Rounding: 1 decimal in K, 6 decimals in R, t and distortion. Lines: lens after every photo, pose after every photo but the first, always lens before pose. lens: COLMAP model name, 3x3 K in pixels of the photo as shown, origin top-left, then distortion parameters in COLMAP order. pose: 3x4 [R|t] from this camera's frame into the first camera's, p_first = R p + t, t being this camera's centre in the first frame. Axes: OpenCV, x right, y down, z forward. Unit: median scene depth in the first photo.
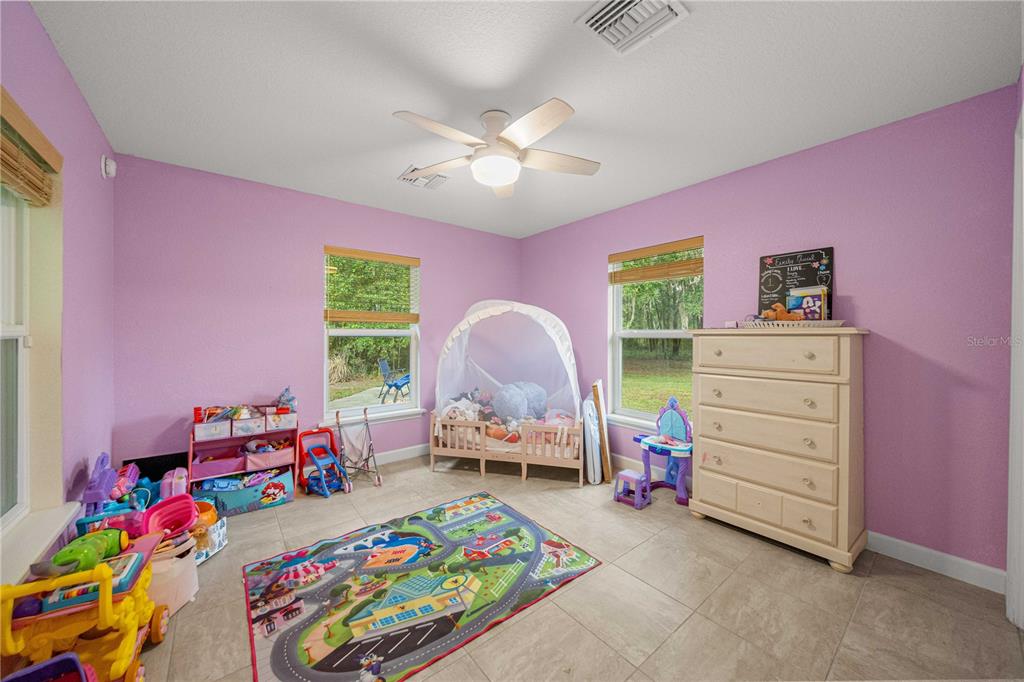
lens RADIAL K [[379.5, 0, 509.6], [0, 379.5, 335.9], [0, 0, 1]] dist [-0.000293, -0.000014]
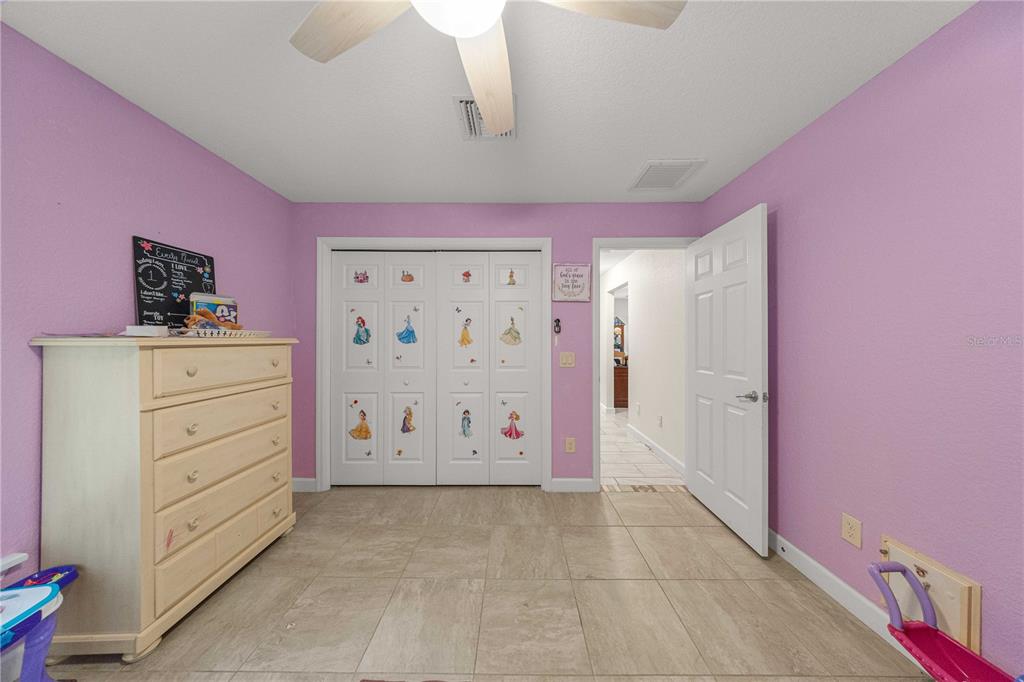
lens RADIAL K [[309.1, 0, 511.7], [0, 309.1, 340.1], [0, 0, 1]] dist [0.000566, 0.000010]
pose [[-0.784458, -0.005277, 0.620160, -0.286489], [-0.000324, 0.999967, 0.008099, -0.020453], [-0.620182, 0.006152, -0.784434, 1.155219]]
